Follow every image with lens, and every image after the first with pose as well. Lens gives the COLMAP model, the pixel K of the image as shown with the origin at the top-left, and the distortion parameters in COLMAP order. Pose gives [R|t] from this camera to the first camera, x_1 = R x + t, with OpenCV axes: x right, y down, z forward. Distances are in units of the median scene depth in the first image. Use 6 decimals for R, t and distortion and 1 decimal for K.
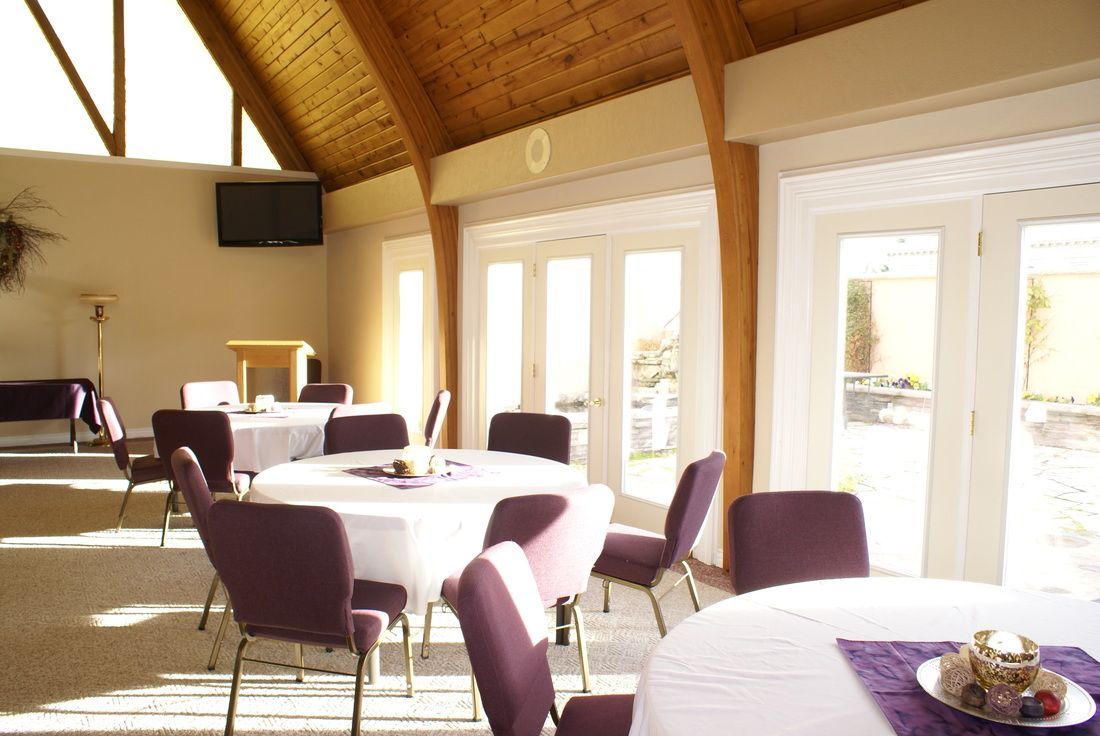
lens RADIAL K [[851.1, 0, 550.0], [0, 851.1, 368.0], [0, 0, 1]] dist [-0.125378, 0.080323]
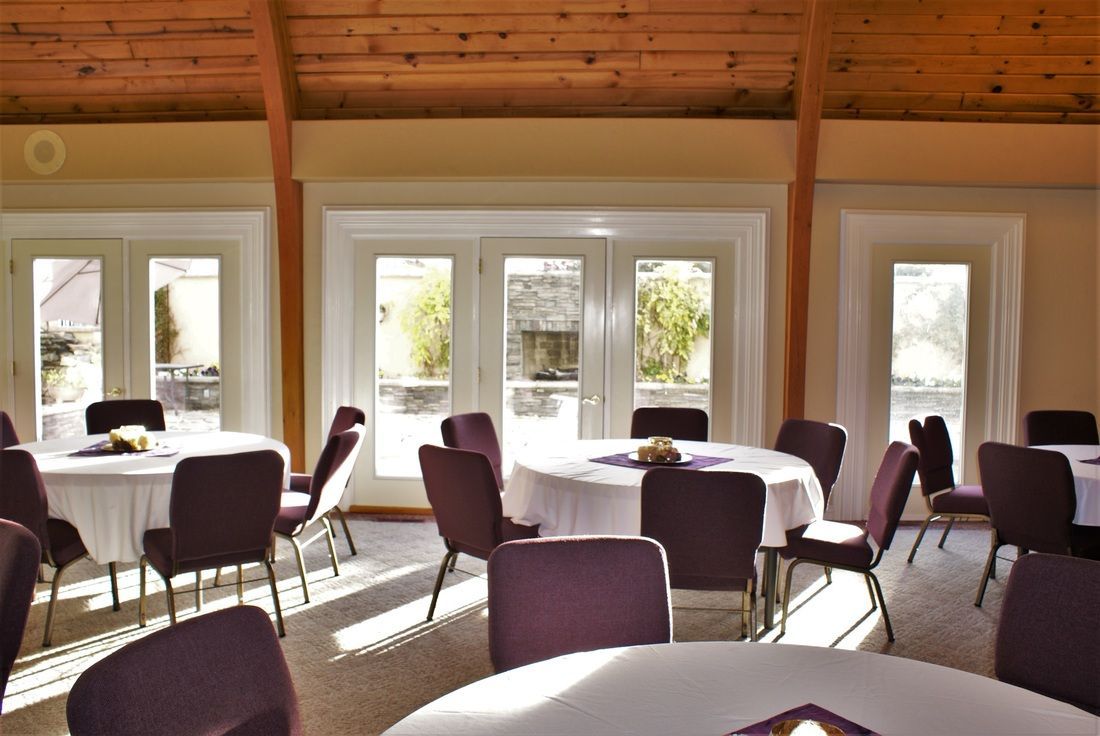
lens RADIAL K [[851.1, 0, 550.0], [0, 851.1, 368.0], [0, 0, 1]] dist [-0.125378, 0.080323]
pose [[0.604618, -0.052335, 0.794794, -0.207133], [0.047472, 0.998433, 0.029631, 0.002050], [-0.795099, 0.019815, 0.606155, -0.038161]]
